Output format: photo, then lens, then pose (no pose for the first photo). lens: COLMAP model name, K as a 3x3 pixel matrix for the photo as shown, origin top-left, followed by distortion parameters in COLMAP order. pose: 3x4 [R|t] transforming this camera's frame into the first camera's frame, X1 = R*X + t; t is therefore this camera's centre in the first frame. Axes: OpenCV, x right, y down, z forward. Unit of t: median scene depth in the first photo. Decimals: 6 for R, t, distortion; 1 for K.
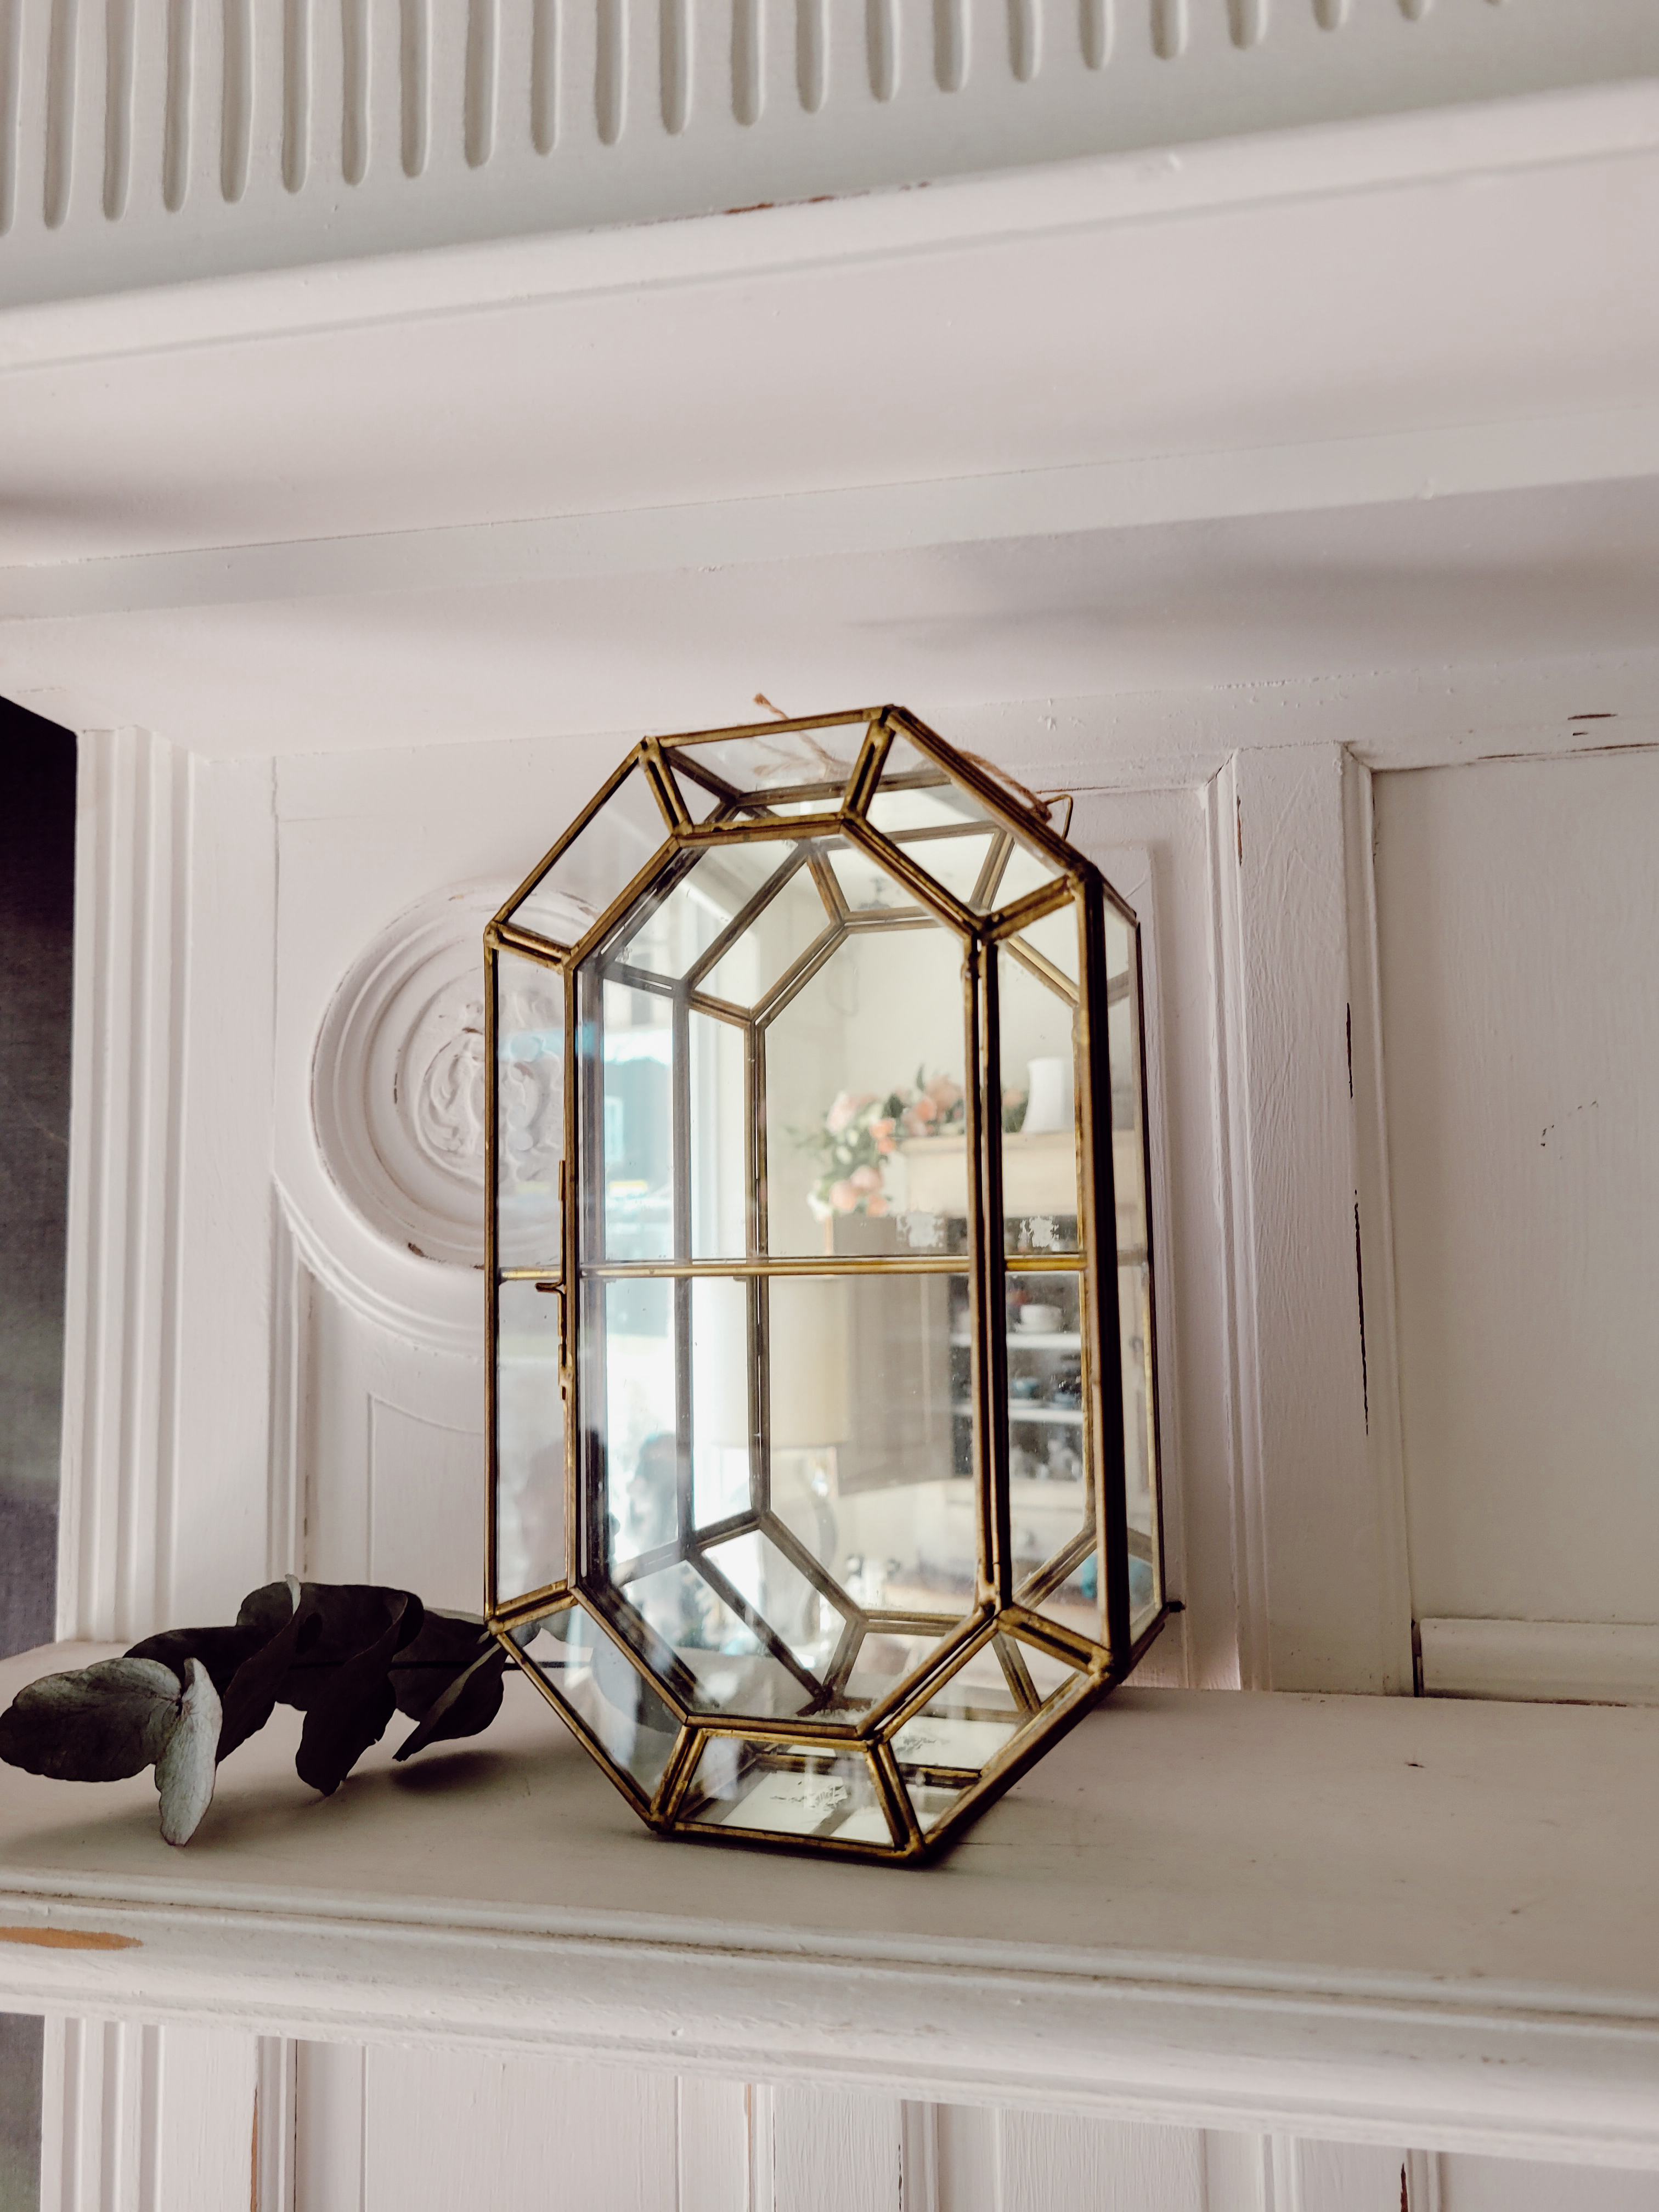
lens RADIAL K [[2008.2, 0, 758.3], [0, 2008.2, 1110.4], [0, 0, 1]] dist [0.056473, -0.082885]
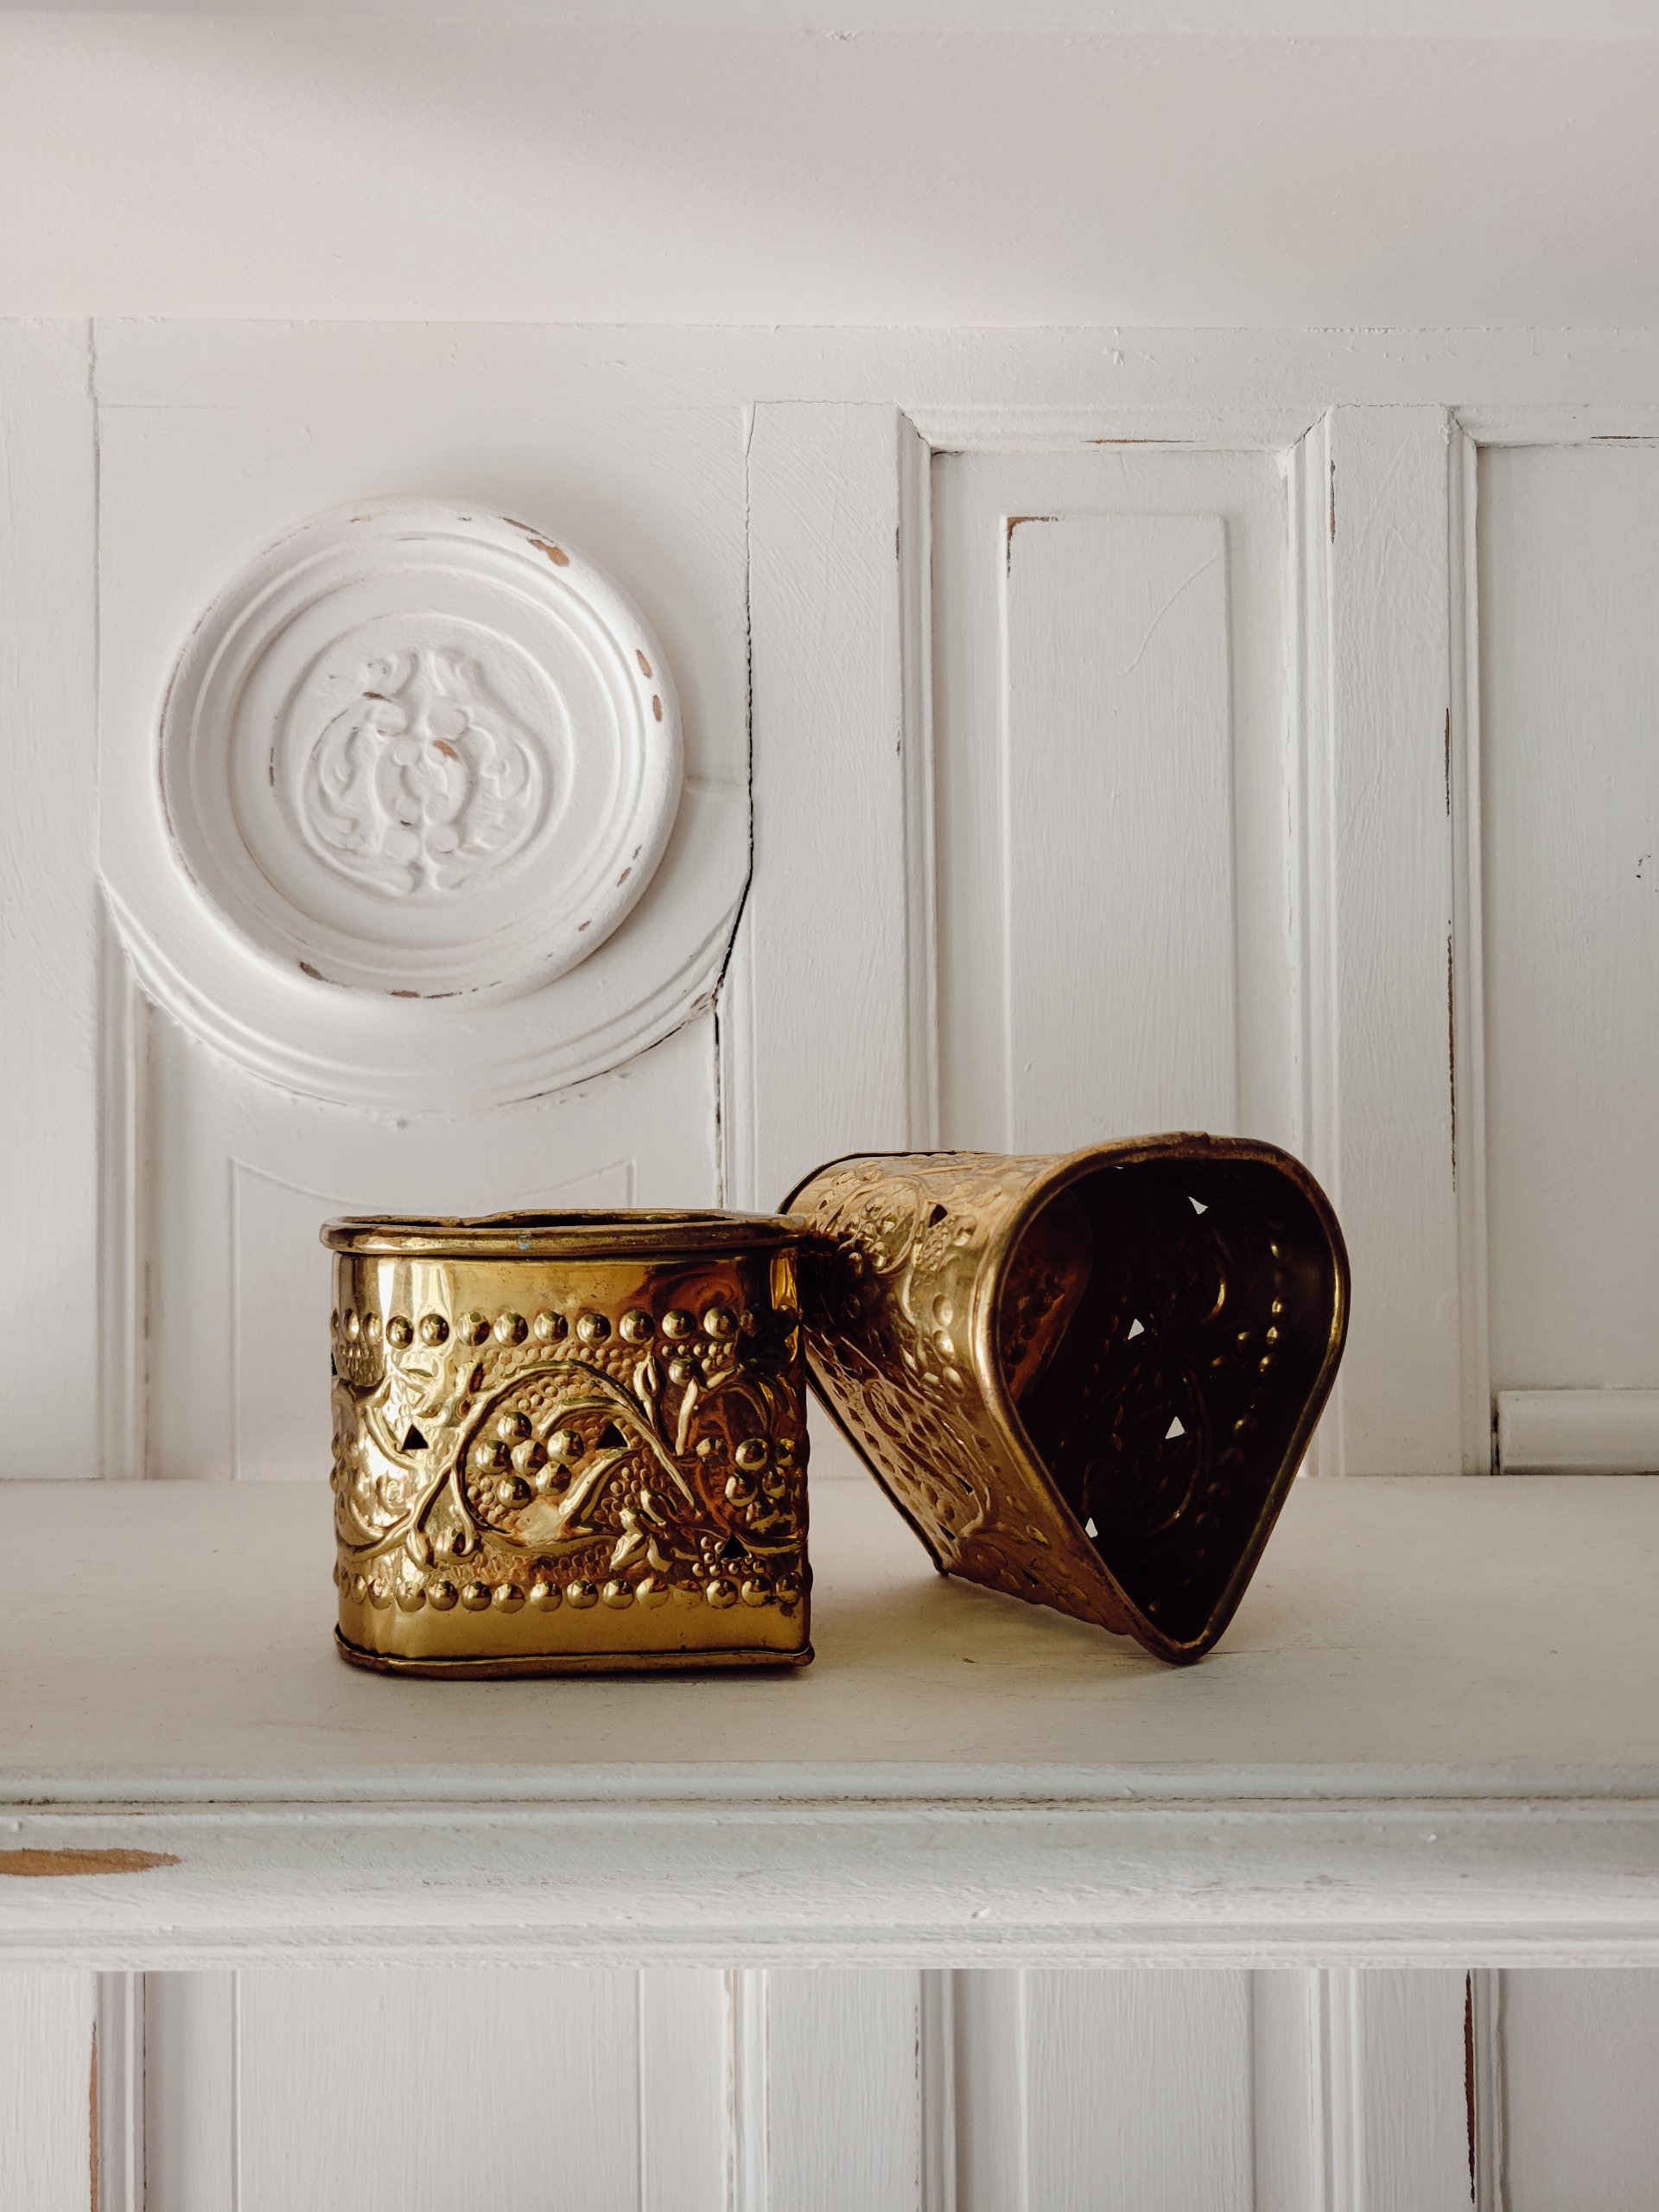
lens RADIAL K [[2008.2, 0, 758.3], [0, 2008.2, 1110.4], [0, 0, 1]] dist [0.056473, -0.082885]
pose [[0.965004, 0.013445, 0.261890, -0.224090], [-0.028776, 0.998083, 0.054794, 0.081836], [-0.260651, -0.060413, 0.963541, 0.217813]]
